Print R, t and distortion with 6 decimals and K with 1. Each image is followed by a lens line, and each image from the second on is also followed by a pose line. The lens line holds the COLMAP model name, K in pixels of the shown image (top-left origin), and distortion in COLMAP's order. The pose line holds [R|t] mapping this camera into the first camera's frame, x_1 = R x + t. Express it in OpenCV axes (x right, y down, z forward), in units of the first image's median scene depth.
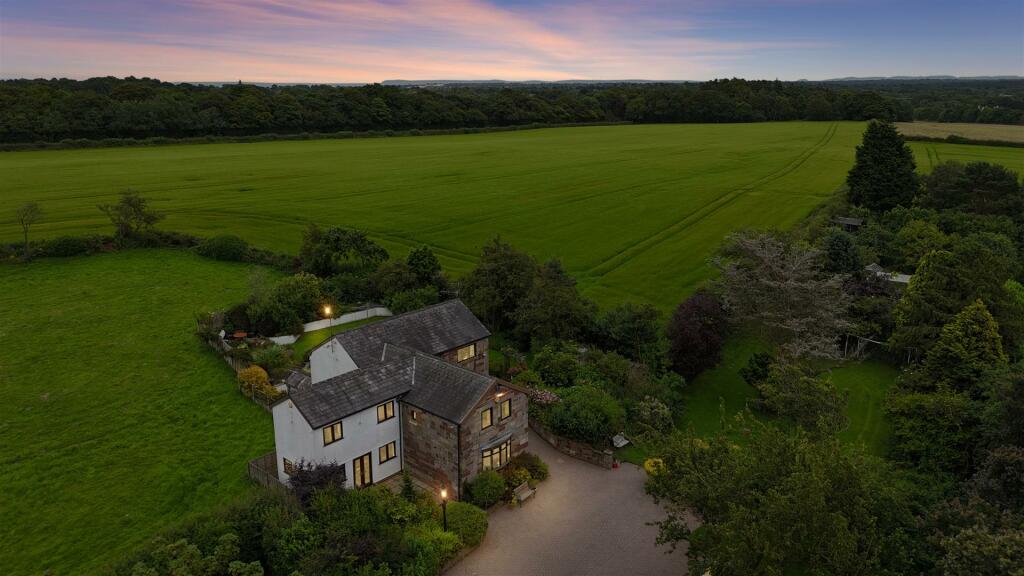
lens RADIAL K [[685.7, 0, 512.0], [0, 685.7, 288.0], [0, 0, 1]] dist [0.000288, 0.000005]
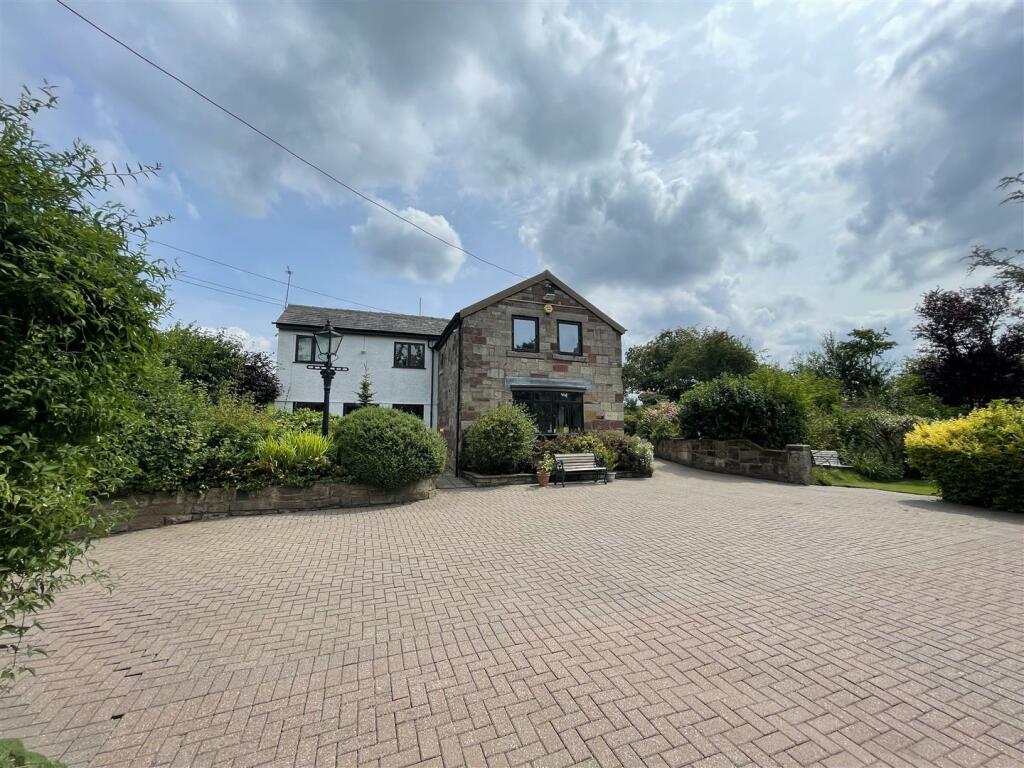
lens RADIAL K [[411.5, 0, 512.0], [0, 411.5, 384.0], [0, 0, 1]] dist [-0.001566, -0.000255]
pose [[0.871081, -0.056280, -0.487904, 0.117171], [-0.122688, 0.936983, -0.327124, 0.336074], [0.475568, 0.344811, 0.809284, 0.712279]]
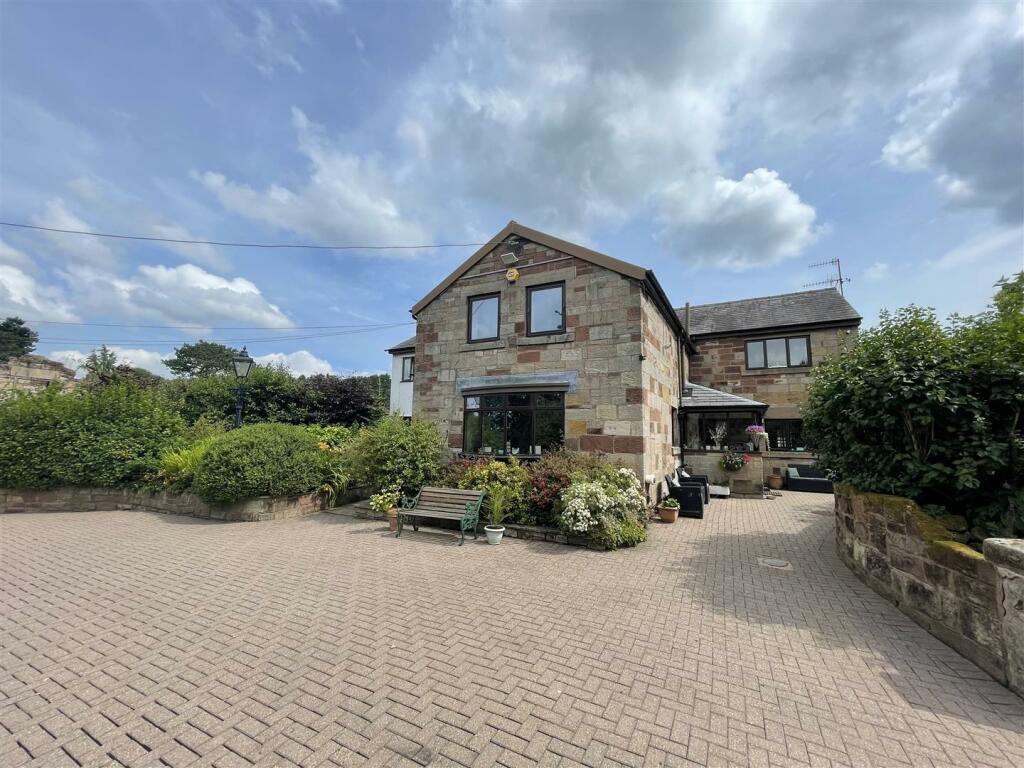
lens RADIAL K [[411.5, 0, 512.0], [0, 411.5, 384.0], [0, 0, 1]] dist [-0.001566, -0.000255]
pose [[0.214907, -0.117123, -0.969586, 0.205076], [-0.257134, 0.950970, -0.171867, 0.262413], [0.942177, 0.286249, 0.174253, 0.960592]]
